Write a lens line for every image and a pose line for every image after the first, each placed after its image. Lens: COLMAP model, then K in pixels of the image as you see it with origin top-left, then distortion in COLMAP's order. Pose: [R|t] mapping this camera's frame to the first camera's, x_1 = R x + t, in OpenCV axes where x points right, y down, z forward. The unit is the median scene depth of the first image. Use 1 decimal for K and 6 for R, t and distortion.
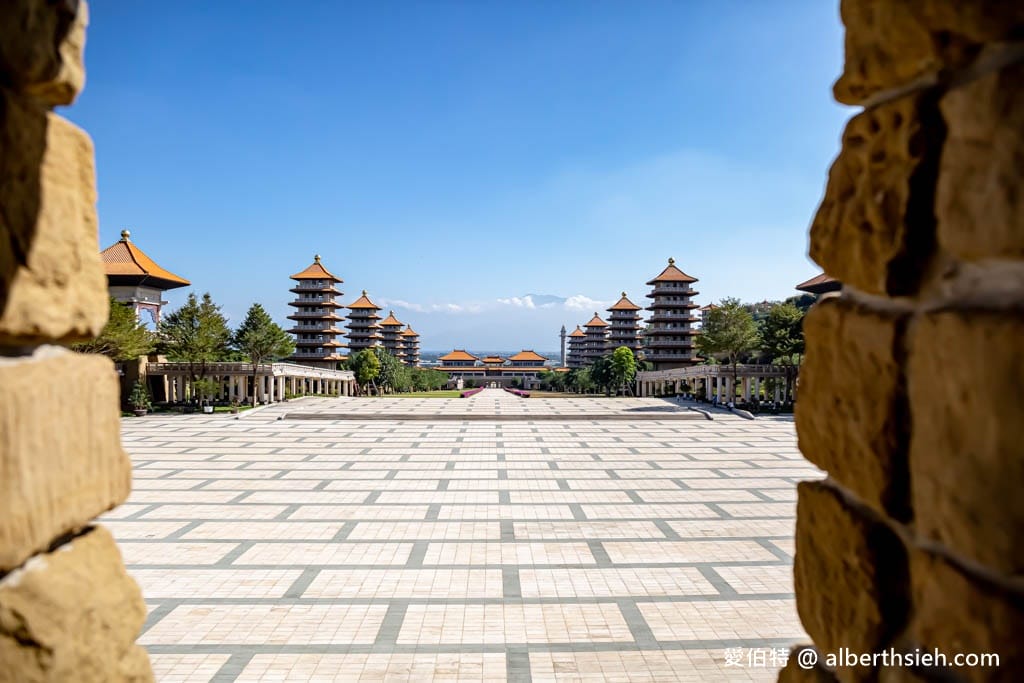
lens RADIAL K [[714.2, 0, 512.0], [0, 714.2, 341.5], [0, 0, 1]] dist [-0.091445, 0.001460]
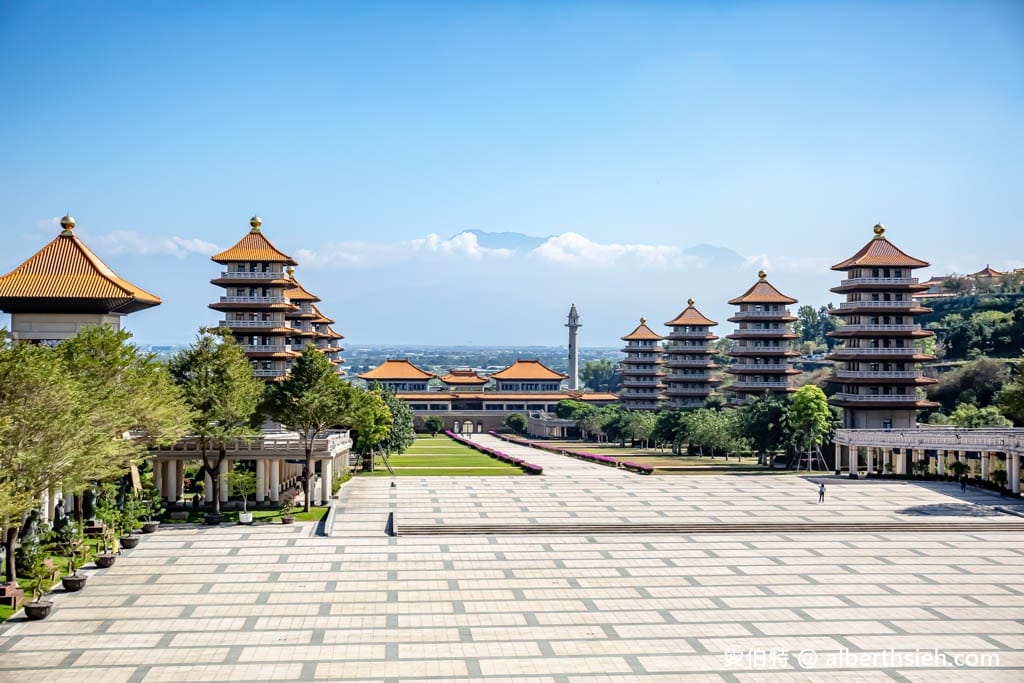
lens RADIAL K [[1448.3, 0, 512.0], [0, 1448.3, 341.5], [0, 0, 1]] dist [0.156973, 0.000487]
pose [[0.998111, 0.000396, 0.061433, -0.076316], [-0.001197, 0.999915, 0.013008, -0.020958], [-0.061422, -0.013057, 0.998026, -0.083174]]
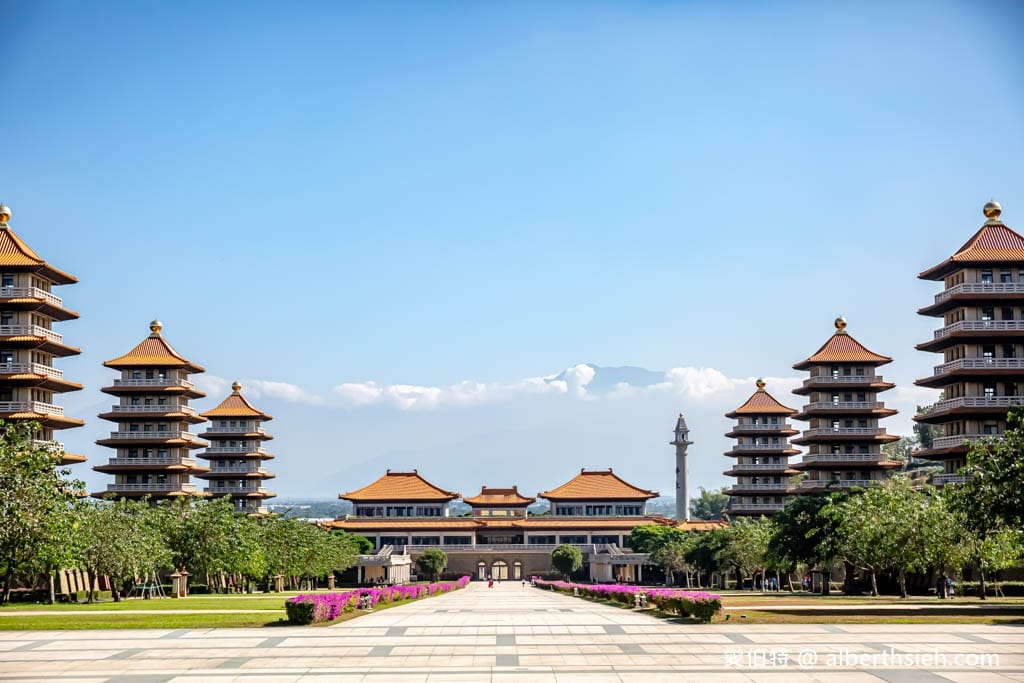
lens RADIAL K [[1628.2, 0, 512.0], [0, 1628.2, 341.5], [0, 0, 1]] dist [0.112933, 0.057389]
pose [[0.999858, -0.010147, -0.013466, -0.010995], [0.009017, 0.996638, -0.081431, 0.019289], [0.014247, 0.081298, 0.996588, 0.273679]]
